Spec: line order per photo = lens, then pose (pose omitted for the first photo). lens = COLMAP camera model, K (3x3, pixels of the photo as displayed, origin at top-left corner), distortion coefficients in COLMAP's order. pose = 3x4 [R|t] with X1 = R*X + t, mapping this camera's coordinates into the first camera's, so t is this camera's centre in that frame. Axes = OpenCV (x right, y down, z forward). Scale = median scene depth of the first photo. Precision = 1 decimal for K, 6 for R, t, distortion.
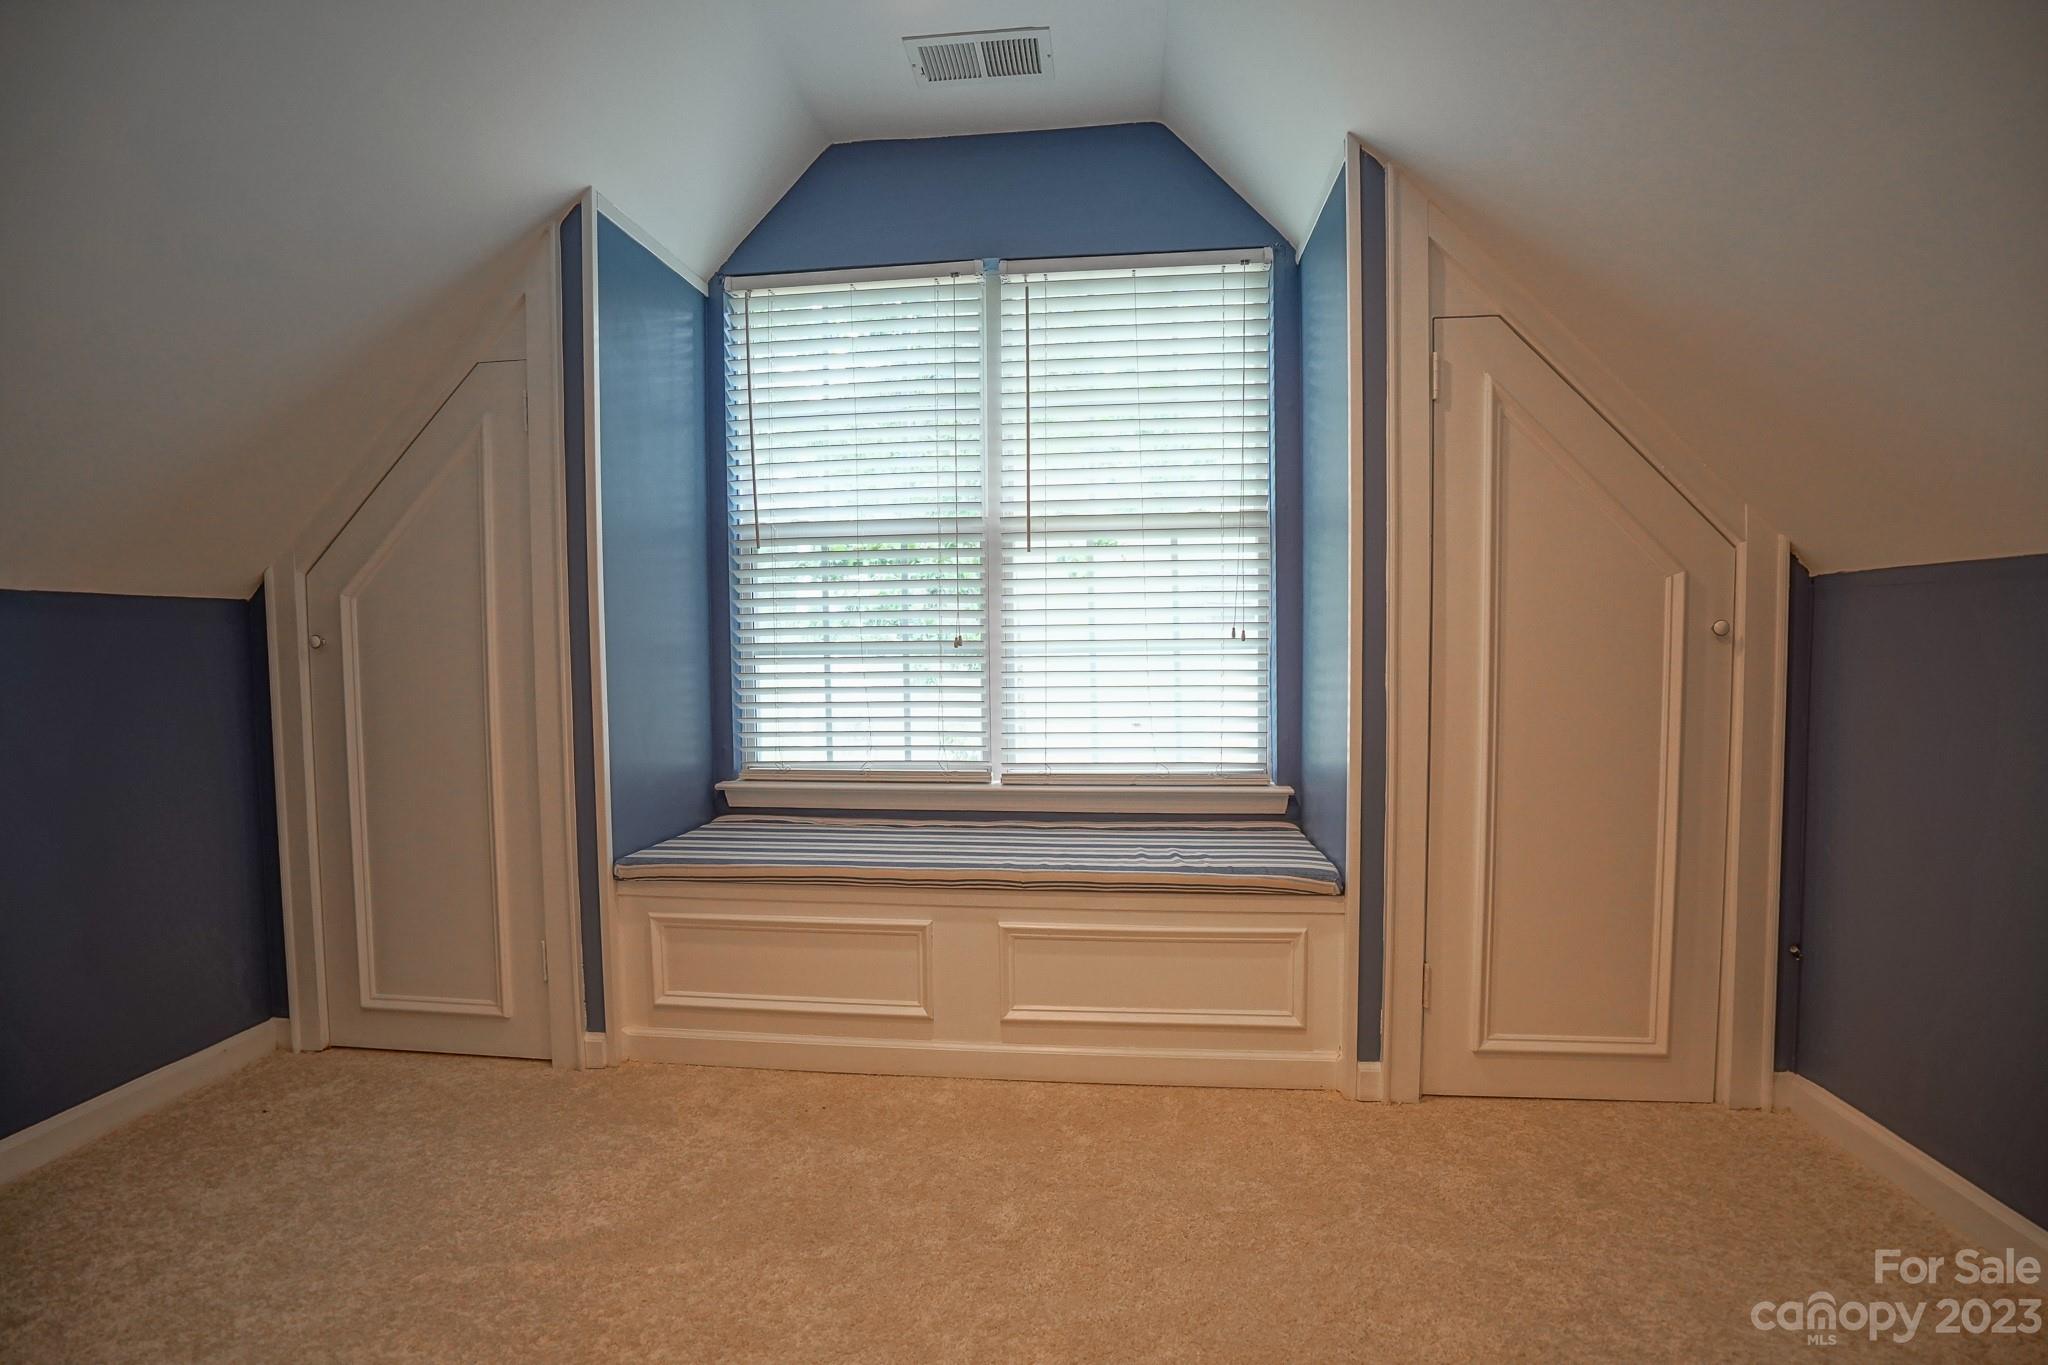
lens RADIAL K [[952.2, 0, 1015.4], [0, 952.2, 691.1], [0, 0, 1]] dist [-0.063338, 0.026774]
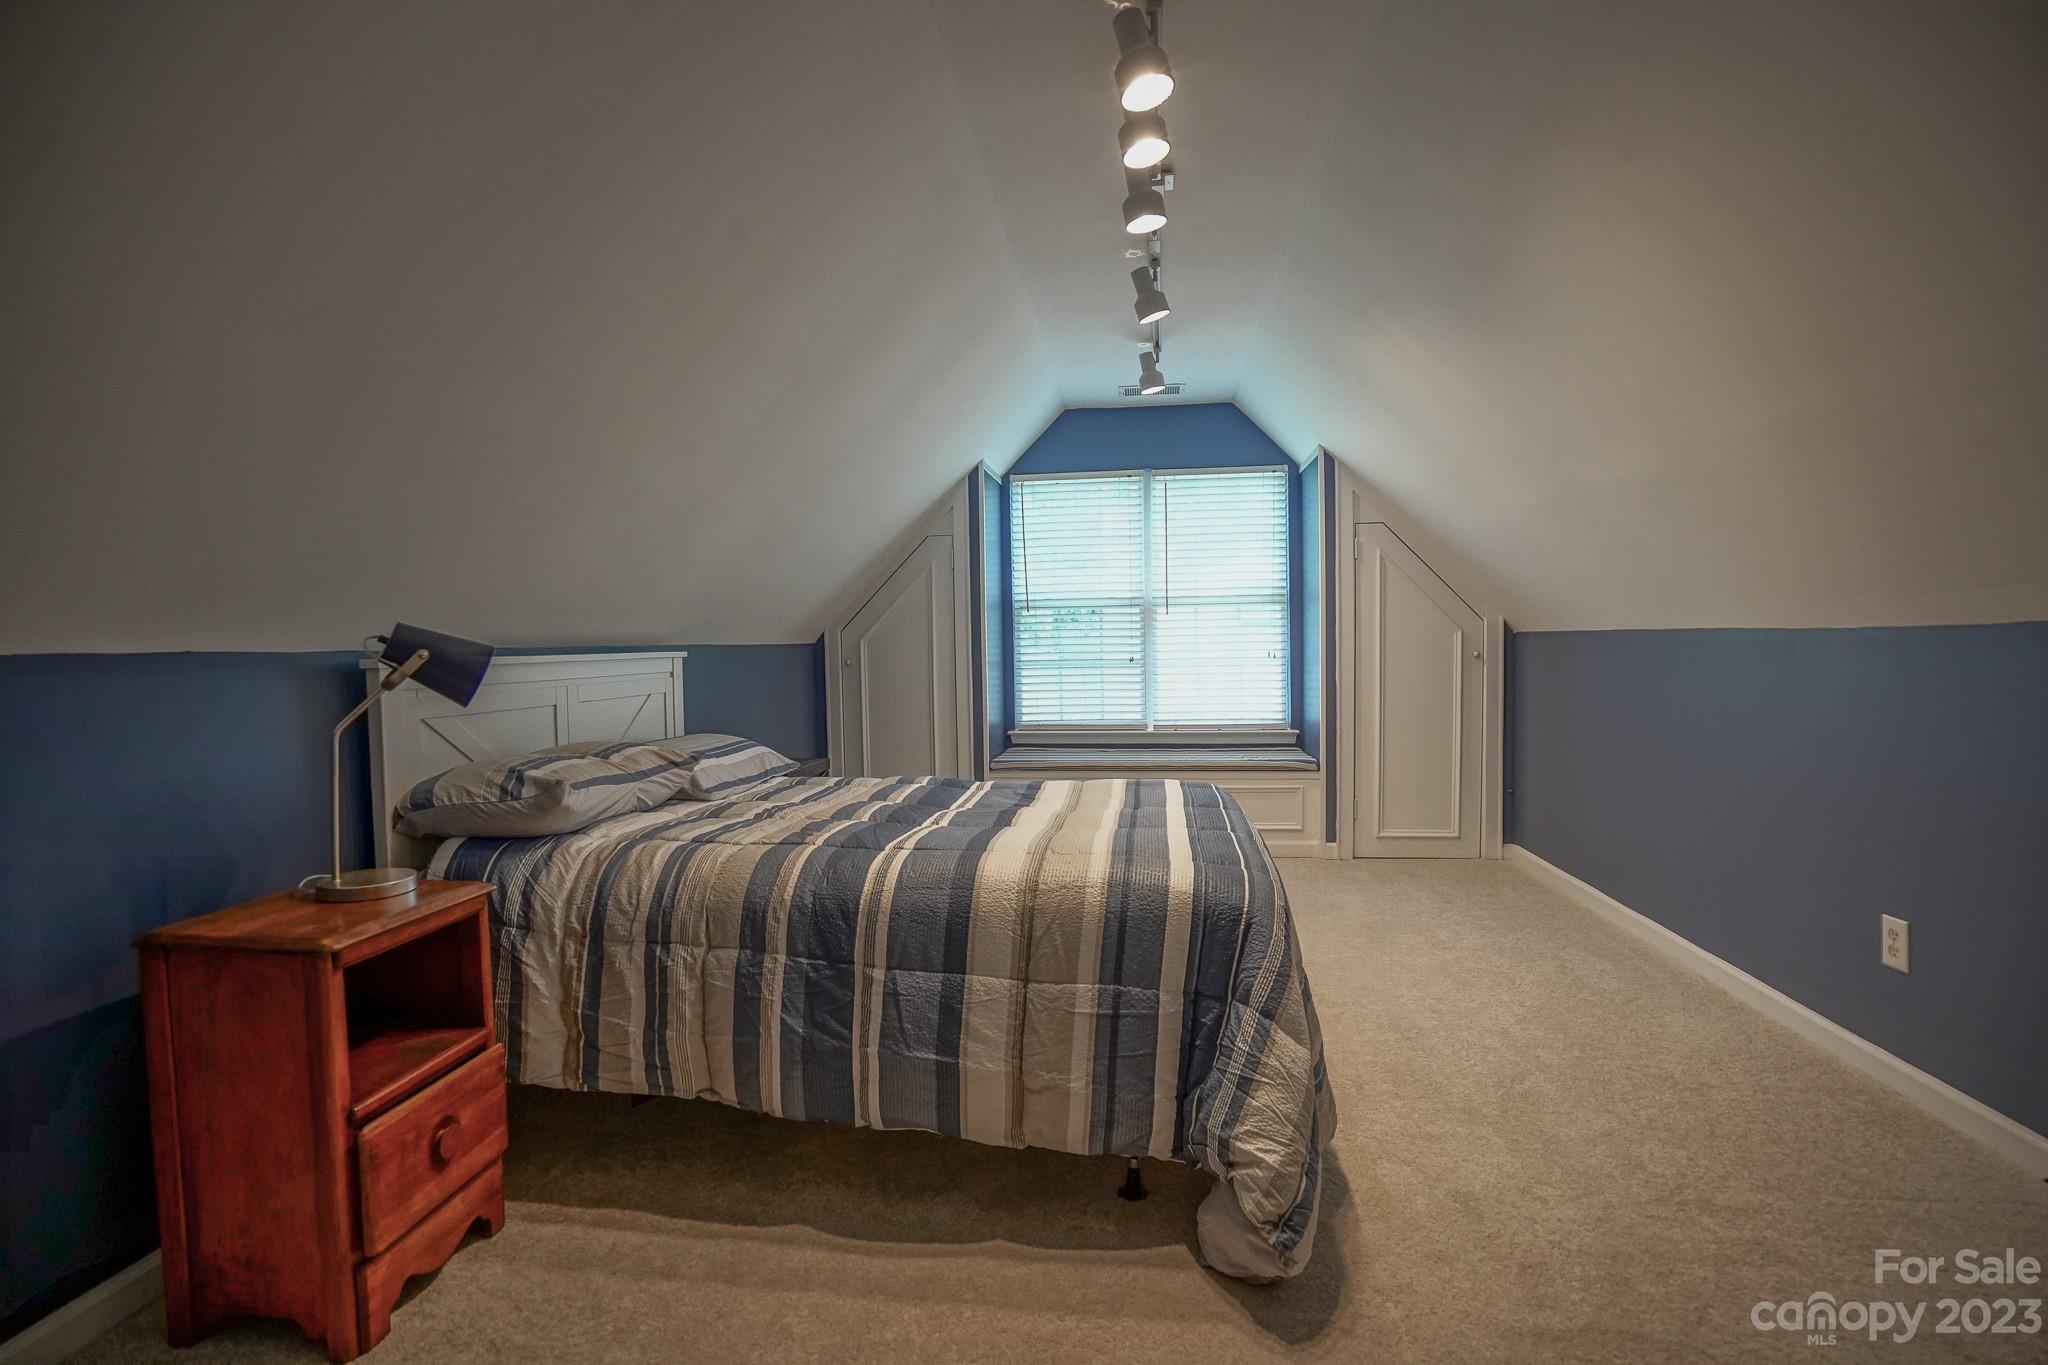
lens RADIAL K [[952.2, 0, 1015.4], [0, 952.2, 691.1], [0, 0, 1]] dist [-0.063338, 0.026774]
pose [[0.999648, -0.005592, -0.025925, -0.259694], [0.005635, 0.999983, 0.001597, 0.011198], [0.025916, -0.001743, 0.999663, -1.038363]]
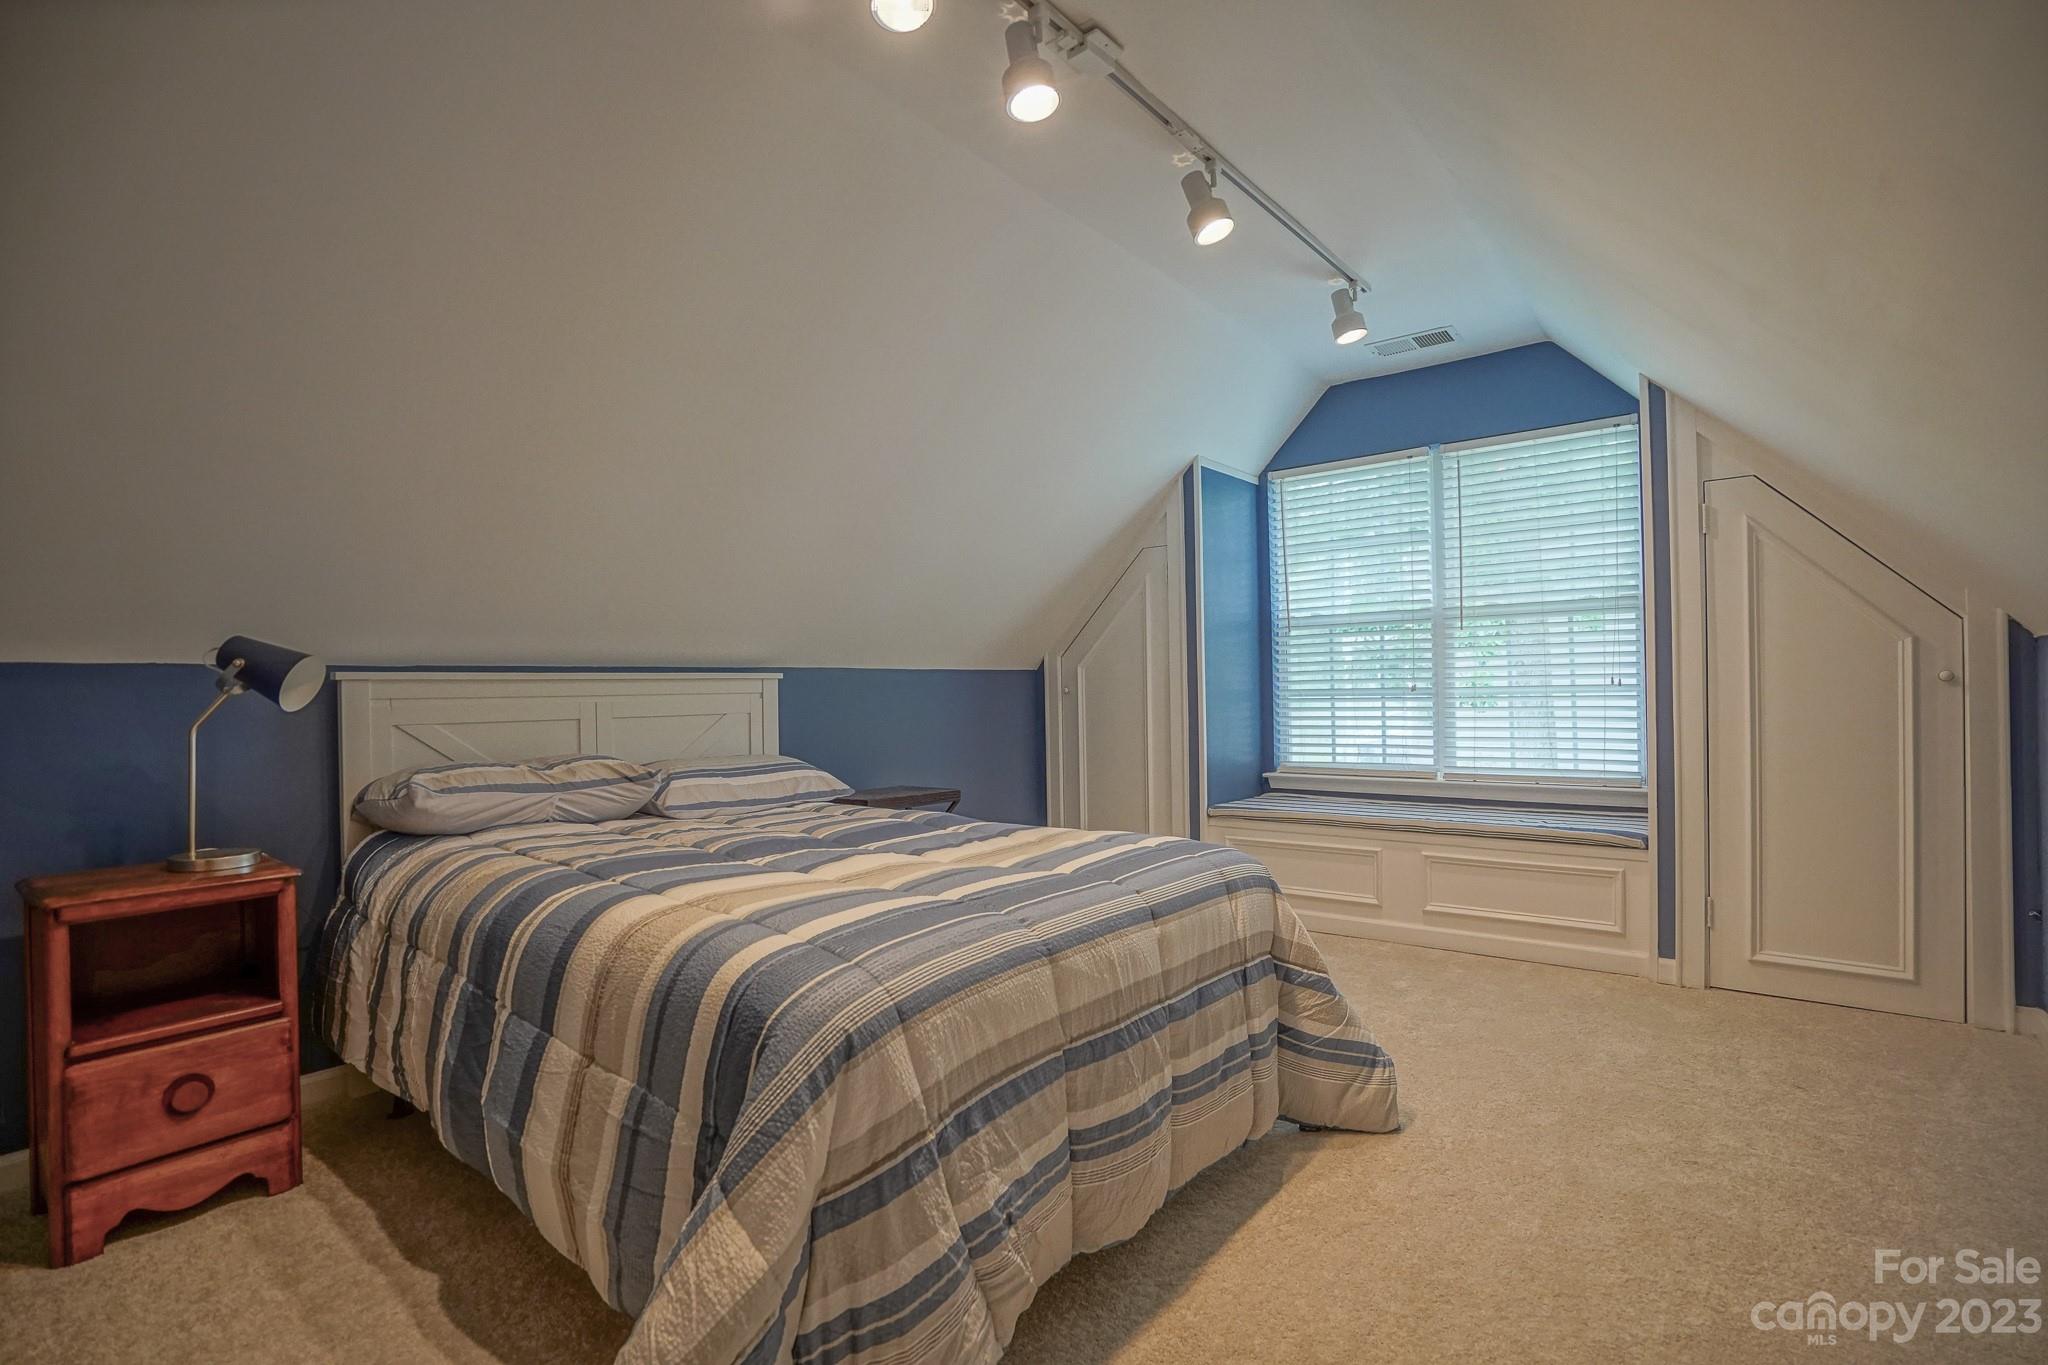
lens RADIAL K [[952.2, 0, 1015.4], [0, 952.2, 691.1], [0, 0, 1]] dist [-0.063338, 0.026774]
pose [[0.840730, -0.005126, -0.541430, 0.233895], [-0.018141, 0.999127, -0.037629, 0.024435], [0.541151, 0.041458, 0.839903, -0.682117]]
